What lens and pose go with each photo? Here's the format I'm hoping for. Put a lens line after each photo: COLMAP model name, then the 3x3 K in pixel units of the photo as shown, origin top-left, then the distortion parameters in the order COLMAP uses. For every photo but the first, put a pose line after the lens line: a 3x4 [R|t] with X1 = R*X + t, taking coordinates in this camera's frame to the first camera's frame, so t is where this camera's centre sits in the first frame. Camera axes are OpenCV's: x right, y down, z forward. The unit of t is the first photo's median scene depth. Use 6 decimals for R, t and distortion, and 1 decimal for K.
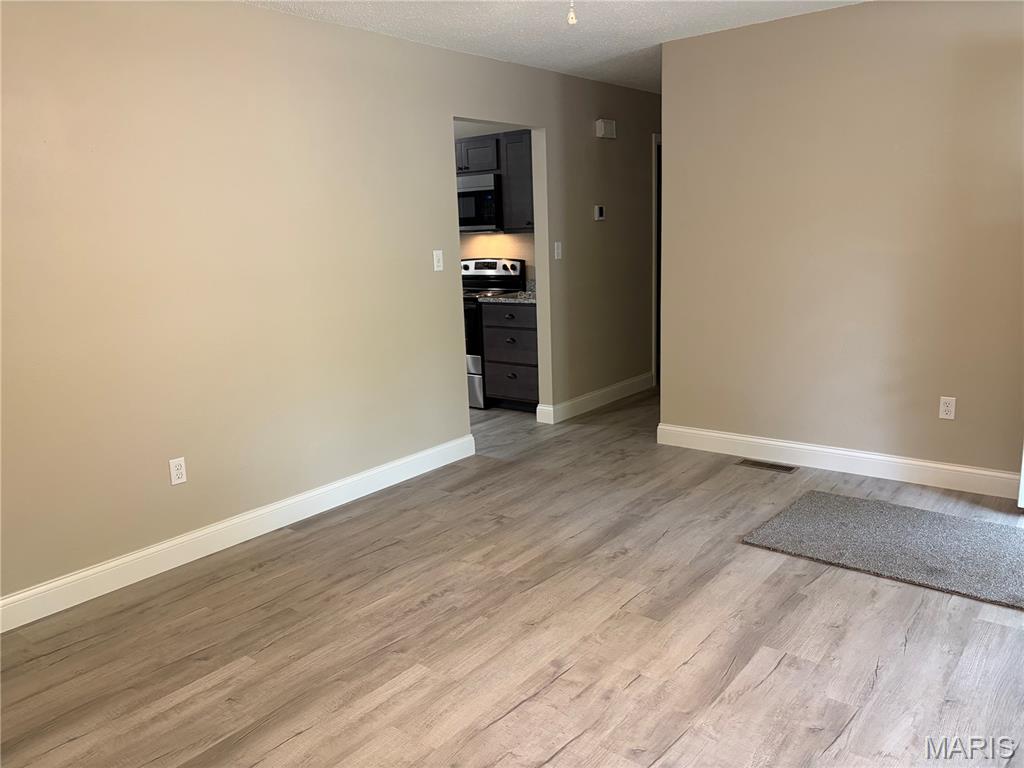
lens RADIAL K [[786.7, 0, 511.5], [0, 786.7, 385.2], [0, 0, 1]] dist [0.031949, 0.000921]
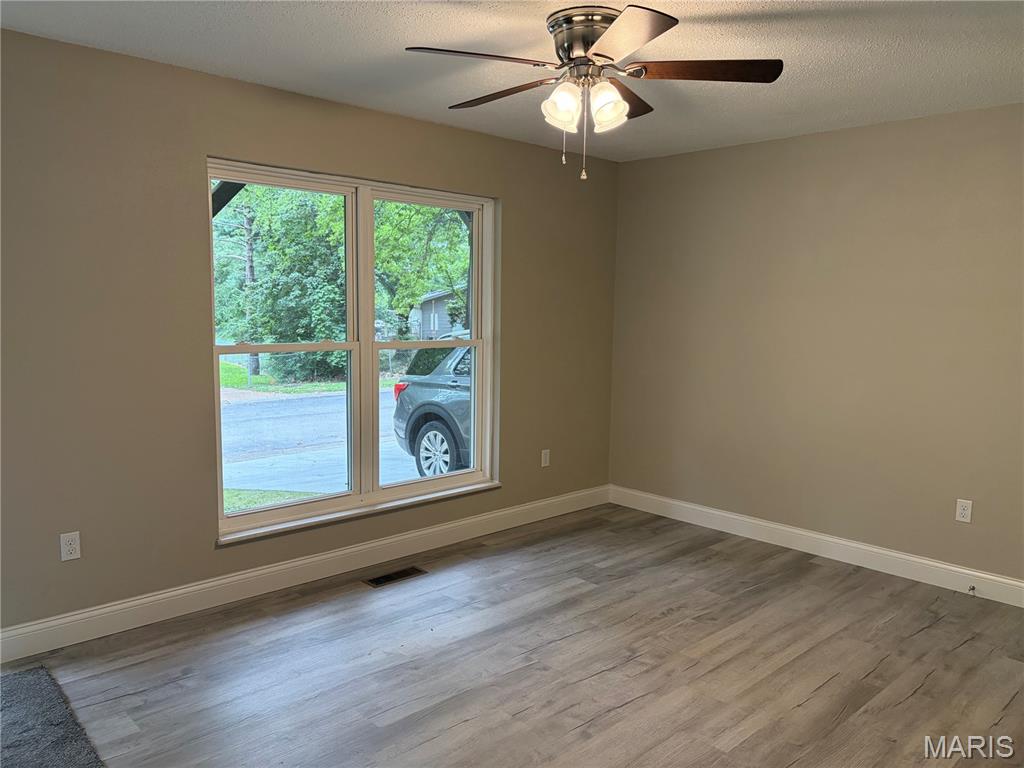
lens RADIAL K [[786.7, 0, 513.2], [0, 786.7, 385.8], [0, 0, 1]] dist [0.031949, 0.000921]
pose [[-0.989829, 0.015246, 0.141446, -0.002275], [0.056664, 0.954224, 0.293675, -0.380278], [-0.130494, 0.298703, -0.945382, 1.798743]]
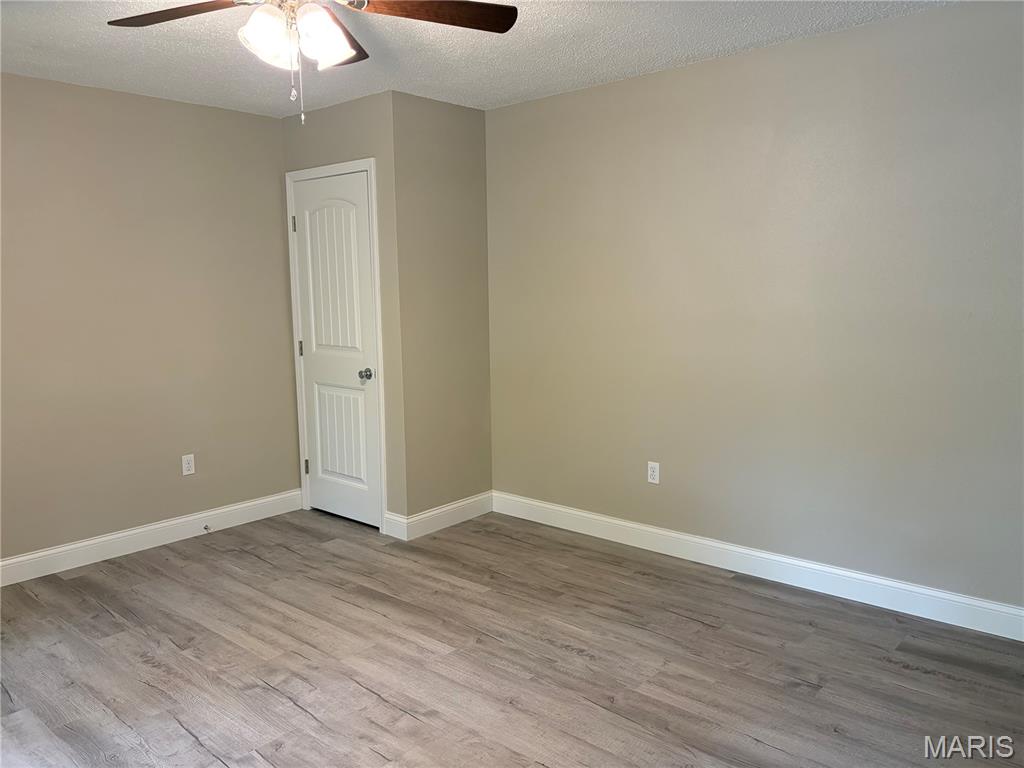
lens RADIAL K [[786.7, 0, 512.4], [0, 786.7, 383.6], [0, 0, 1]] dist [0.031949, 0.000921]
pose [[-0.051362, 0.171268, -0.983885, 0.956808], [-0.178144, 0.967813, 0.177771, -0.253617], [0.982663, 0.184404, -0.019199, 1.013657]]
